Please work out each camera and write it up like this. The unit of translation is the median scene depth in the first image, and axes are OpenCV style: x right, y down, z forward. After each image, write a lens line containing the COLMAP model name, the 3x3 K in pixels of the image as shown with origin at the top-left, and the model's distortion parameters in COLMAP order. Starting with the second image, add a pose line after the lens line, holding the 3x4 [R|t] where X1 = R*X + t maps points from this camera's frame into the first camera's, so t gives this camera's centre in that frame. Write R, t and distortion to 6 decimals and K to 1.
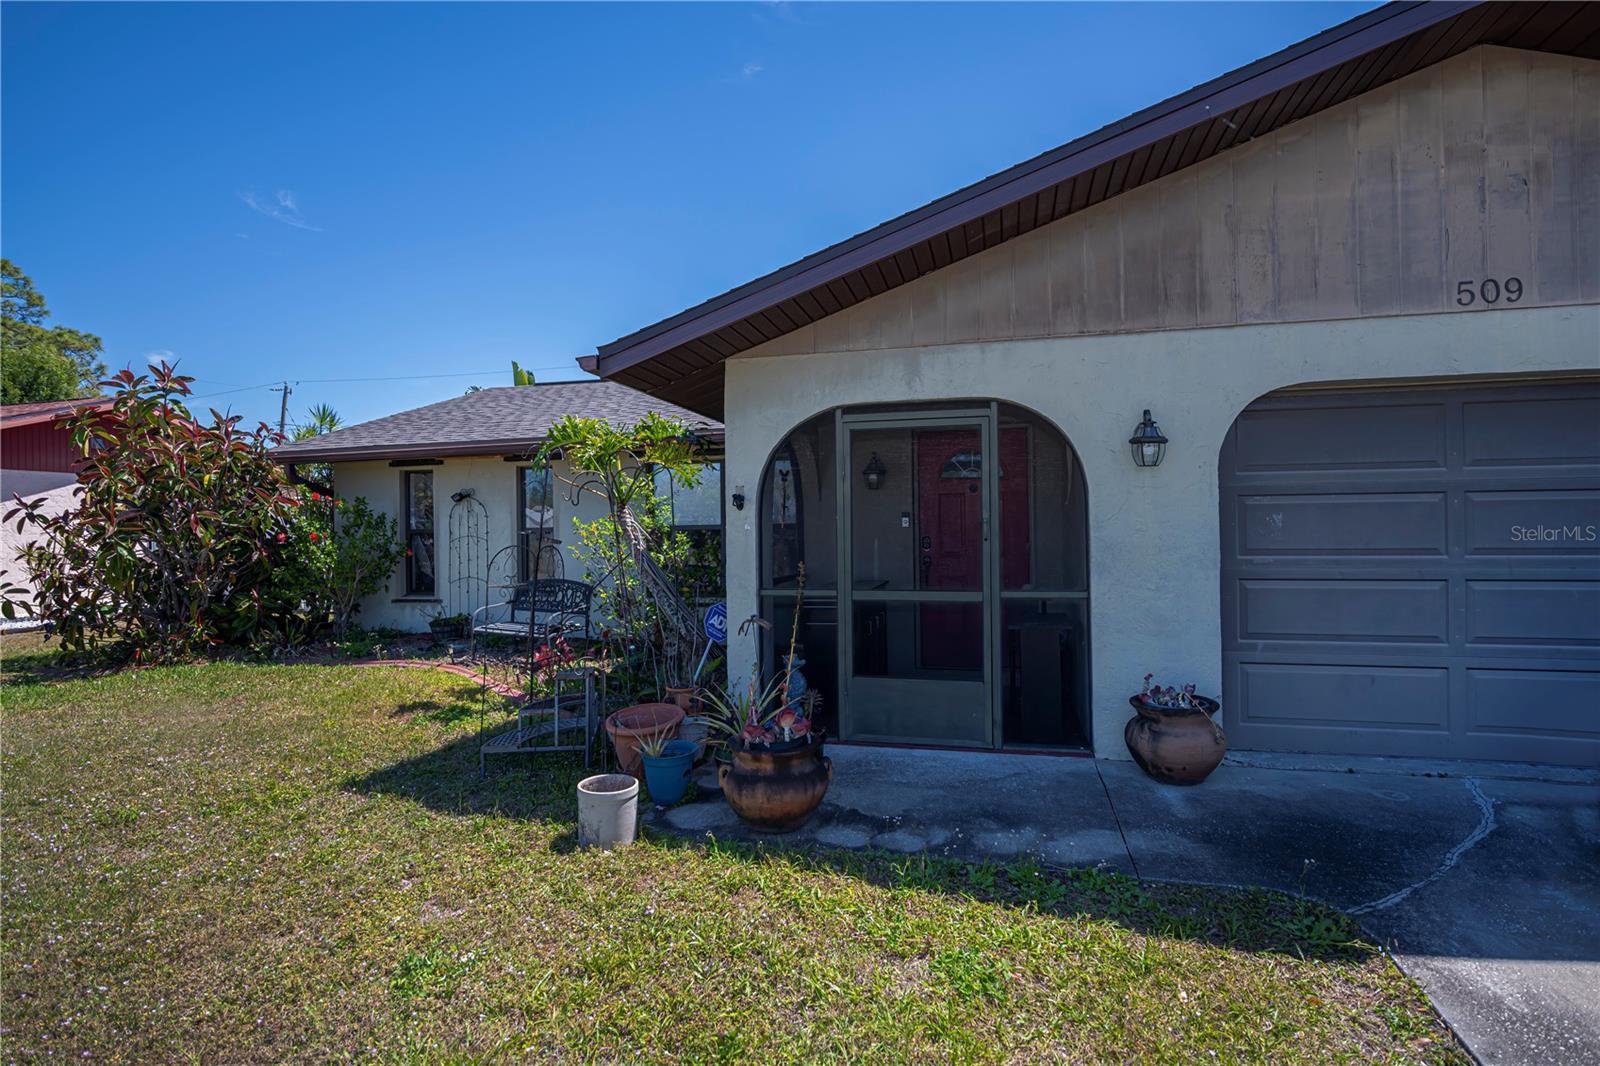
lens RADIAL K [[747.2, 0, 798.4], [0, 747.2, 535.6], [0, 0, 1]] dist [-0.008562, -0.000489]
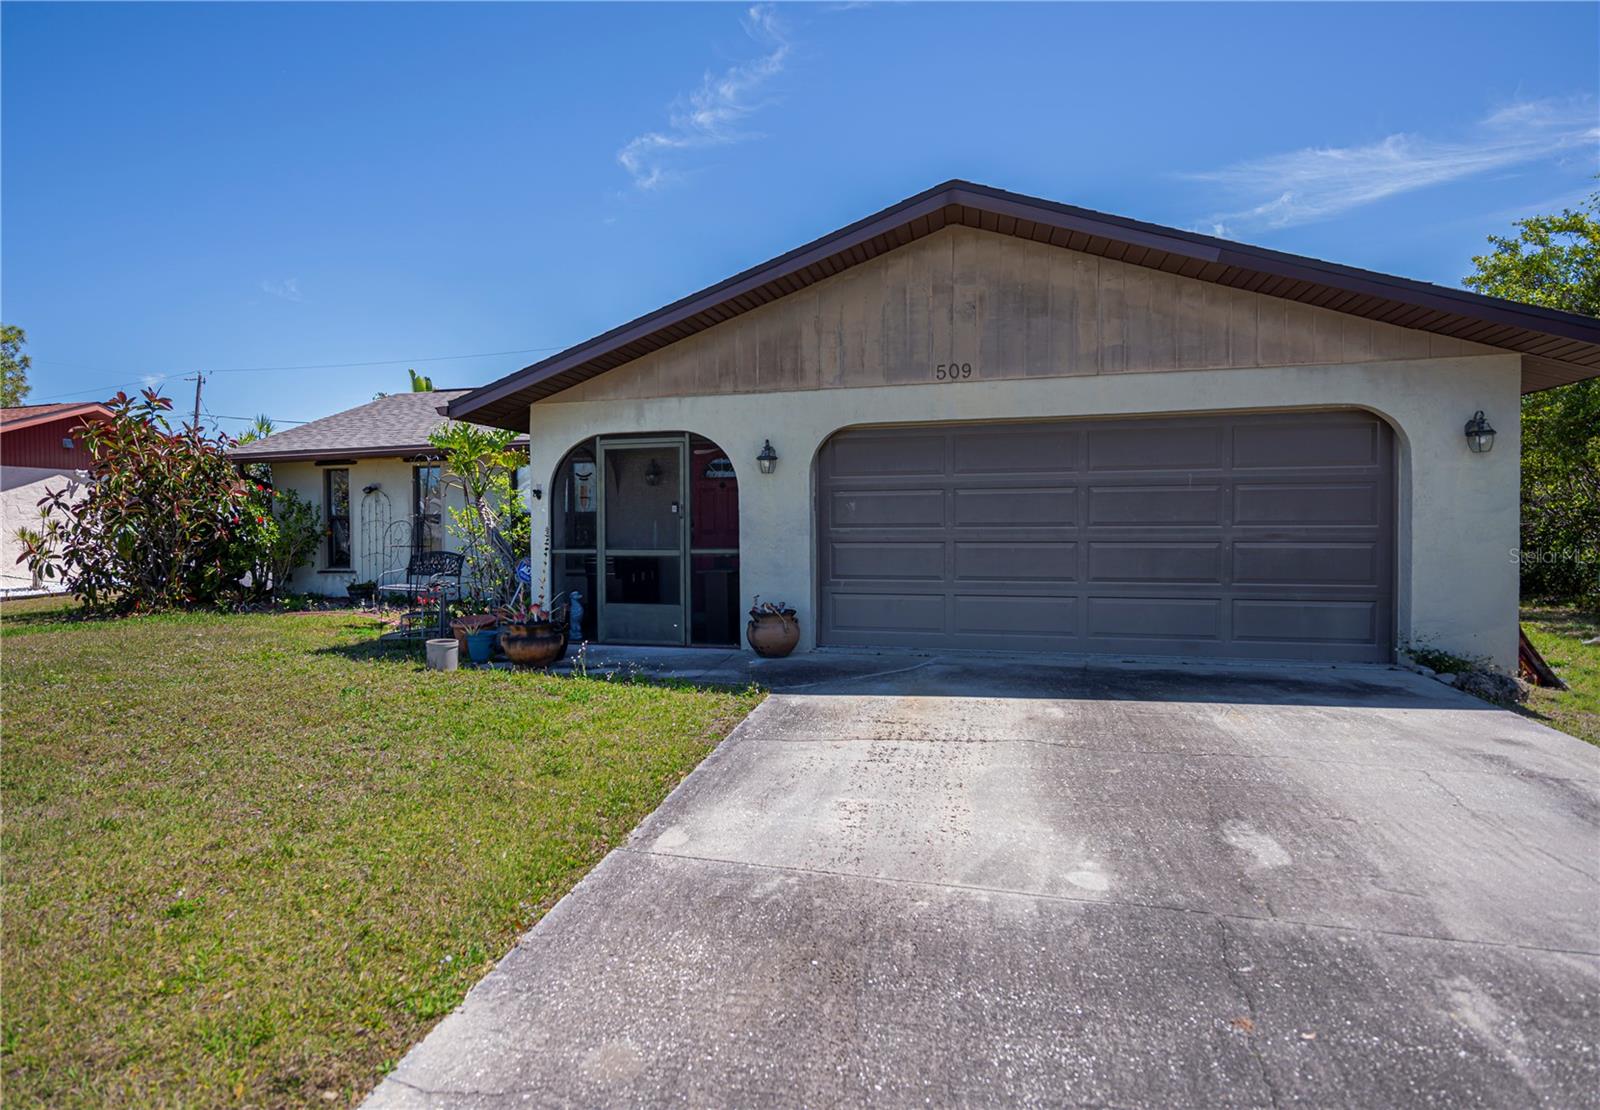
lens RADIAL K [[844.0, 0, 690.2], [0, 844.0, 549.2], [0, 0, 1]] dist [-0.009471, 0.000123]
pose [[0.997860, 0.006436, -0.065076, 0.380637], [-0.005101, 0.999774, 0.020659, 0.035137], [0.065194, -0.020283, 0.997666, -0.817762]]
